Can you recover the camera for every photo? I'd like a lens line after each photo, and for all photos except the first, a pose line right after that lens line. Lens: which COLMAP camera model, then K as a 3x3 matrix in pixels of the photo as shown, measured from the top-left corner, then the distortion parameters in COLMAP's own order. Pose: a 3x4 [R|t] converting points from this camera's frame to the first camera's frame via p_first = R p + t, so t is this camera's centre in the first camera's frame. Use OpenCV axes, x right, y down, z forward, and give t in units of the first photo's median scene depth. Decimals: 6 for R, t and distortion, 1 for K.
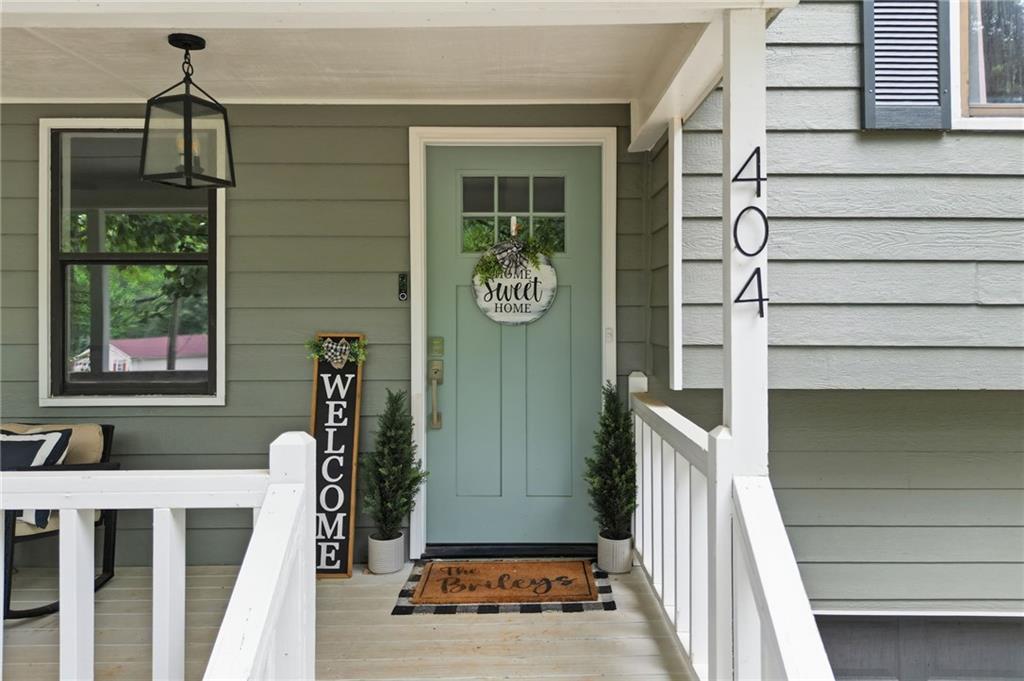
lens RADIAL K [[509.9, 0, 515.4], [0, 509.9, 329.2], [0, 0, 1]] dist [-0.003227, -0.000301]
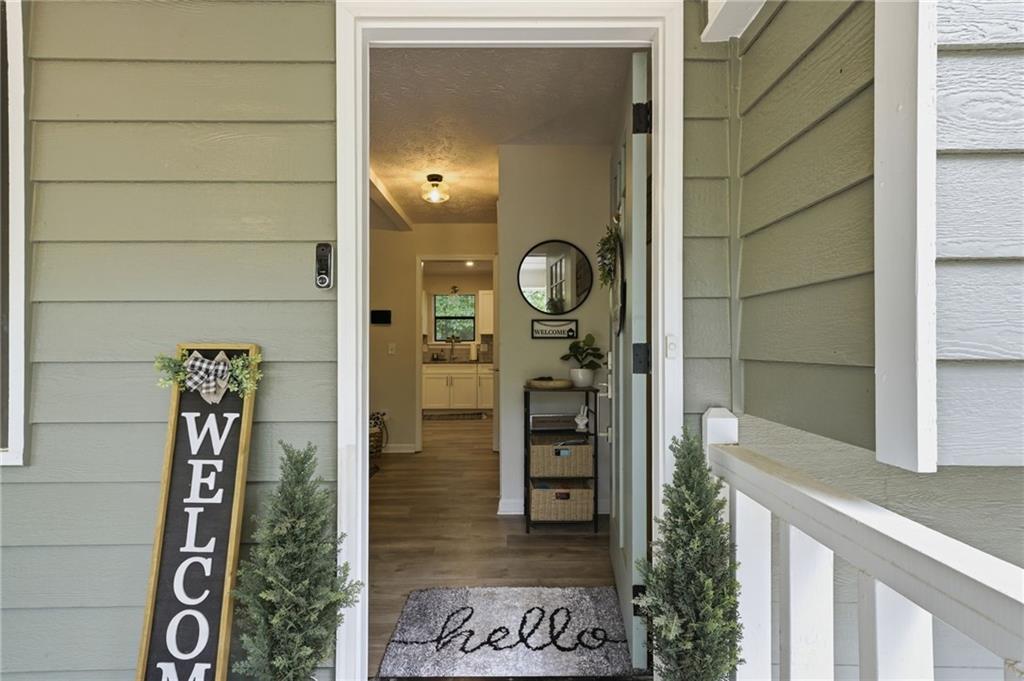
lens RADIAL K [[509.9, 0, 515.4], [0, 509.9, 329.2], [0, 0, 1]] dist [-0.003227, -0.000301]
pose [[0.999519, 0.002823, 0.030890, -0.015276], [-0.001529, 0.999123, -0.041847, 0.015987], [-0.030981, 0.041779, 0.998646, 0.402148]]
